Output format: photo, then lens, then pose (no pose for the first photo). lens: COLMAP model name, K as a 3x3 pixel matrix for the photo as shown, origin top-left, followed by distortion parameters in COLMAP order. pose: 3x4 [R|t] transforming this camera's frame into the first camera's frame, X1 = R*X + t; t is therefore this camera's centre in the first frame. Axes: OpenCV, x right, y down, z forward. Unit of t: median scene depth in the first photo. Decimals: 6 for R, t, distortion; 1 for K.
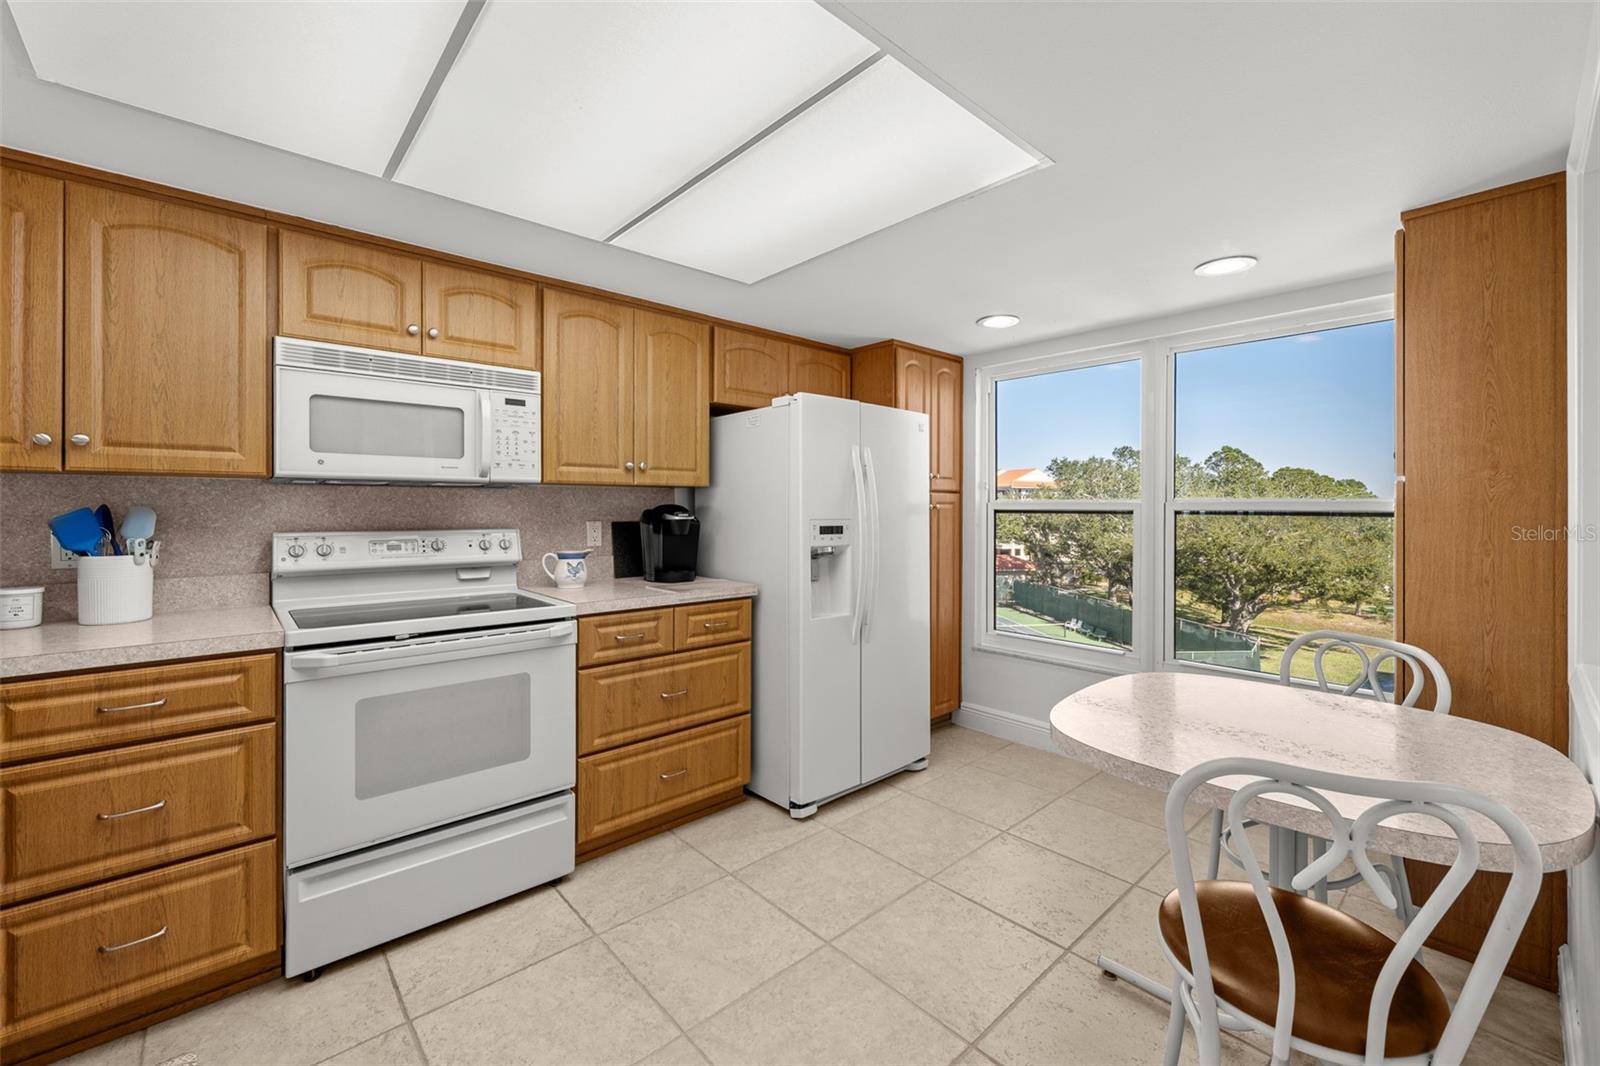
lens RADIAL K [[642.1, 0, 784.2], [0, 642.1, 504.5], [0, 0, 1]] dist [-0.001089, 0.000292]
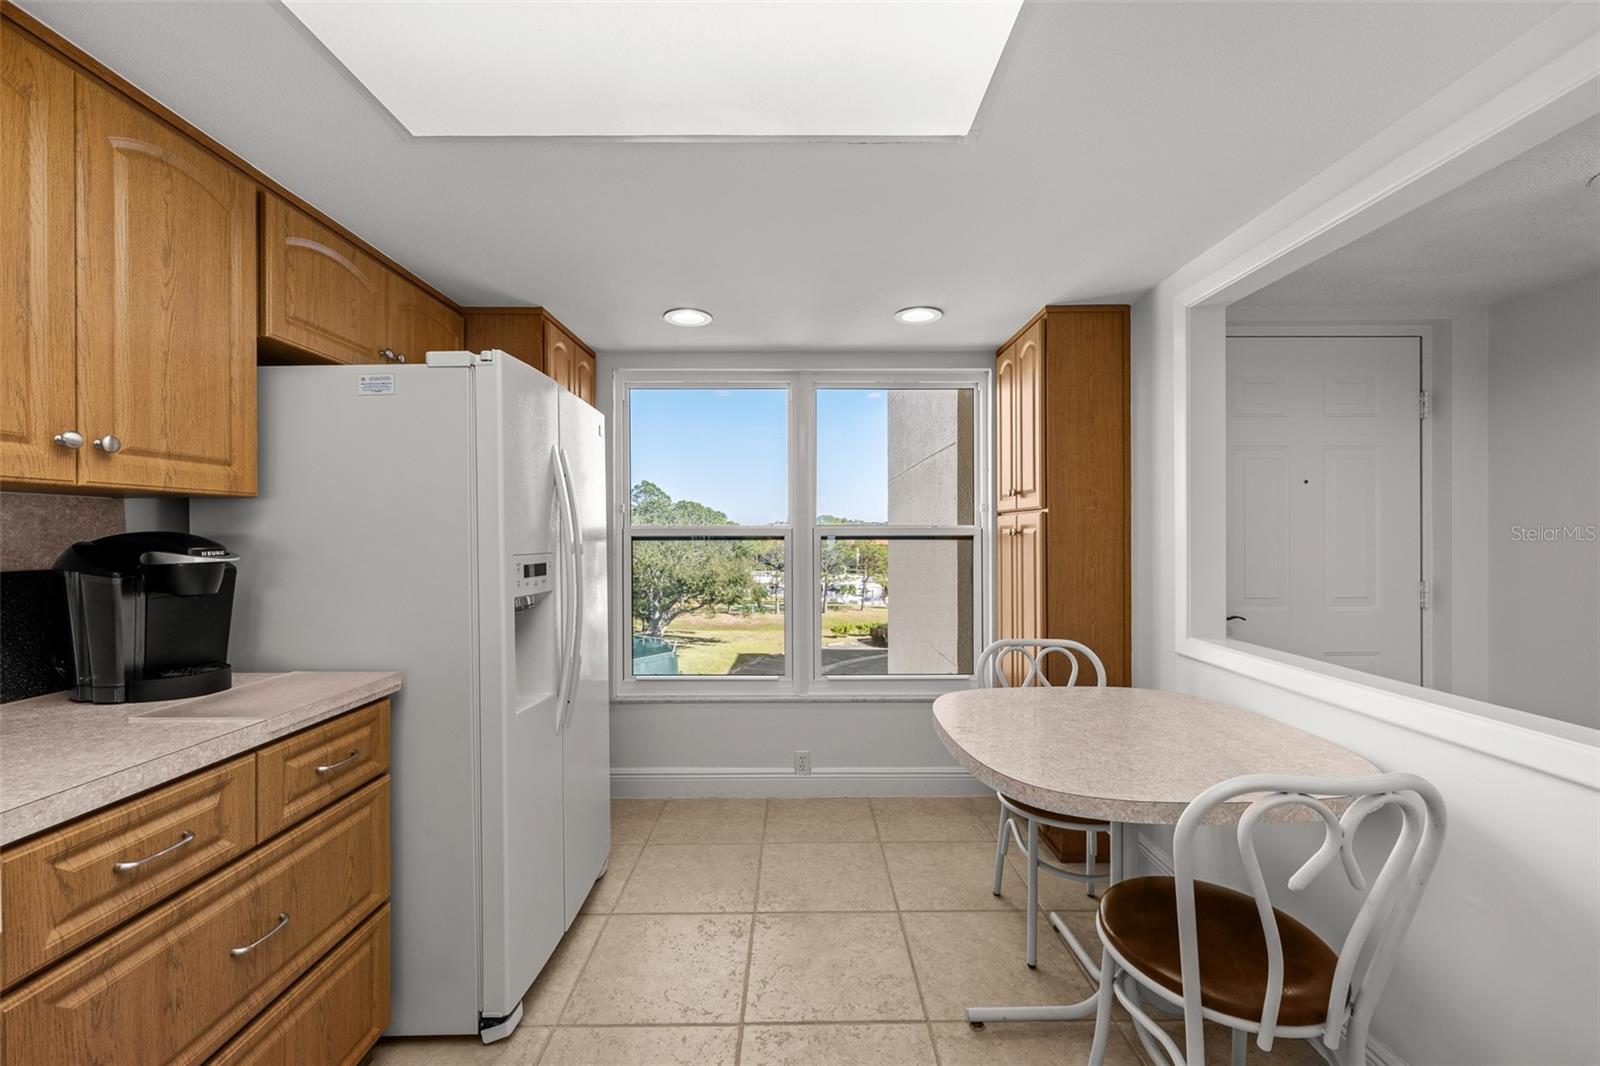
lens RADIAL K [[642.1, 0, 793.6], [0, 642.1, 531.7], [0, 0, 1]] dist [-0.001089, 0.000292]
pose [[0.659393, -0.003278, 0.751791, -0.254279], [0.001824, 0.999995, 0.002761, -0.000586], [-0.751796, -0.000449, 0.659395, 0.381571]]
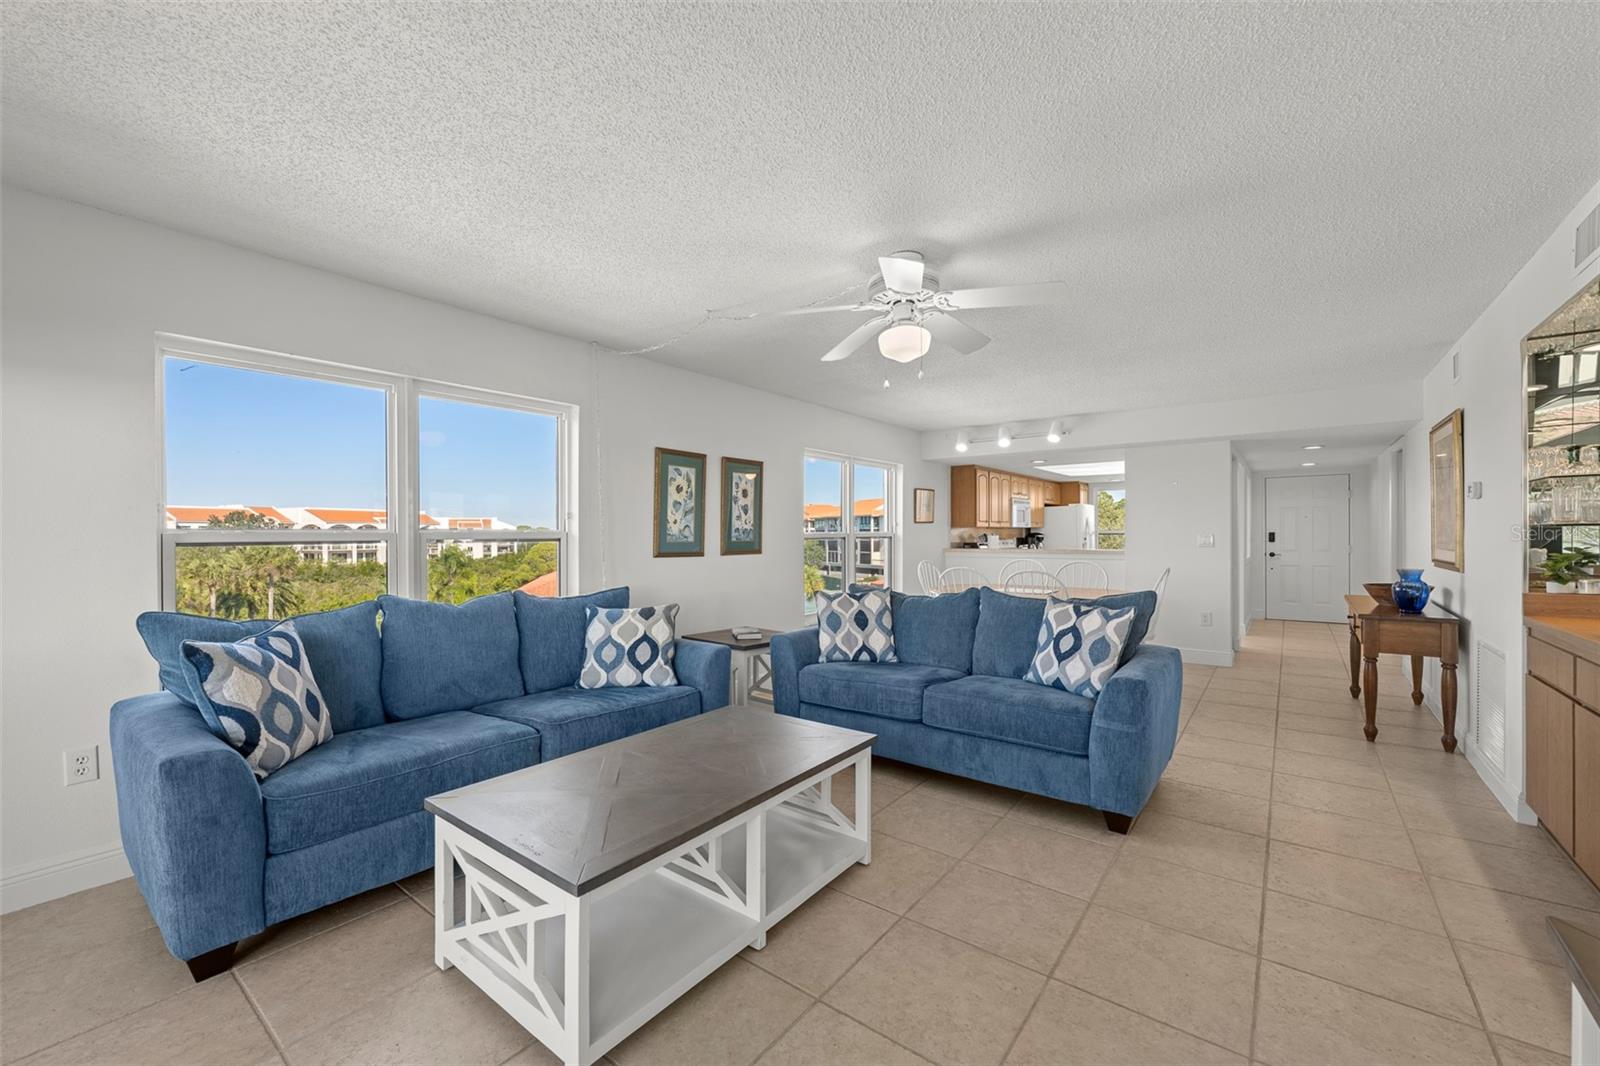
lens RADIAL K [[642.1, 0, 795.9], [0, 642.1, 537.0], [0, 0, 1]] dist [-0.001089, 0.000292]
pose [[0.979672, -0.012698, 0.200203, -2.493359], [0.011532, 0.999909, 0.006988, -0.019051], [-0.200274, -0.004538, 0.979729, -2.520433]]
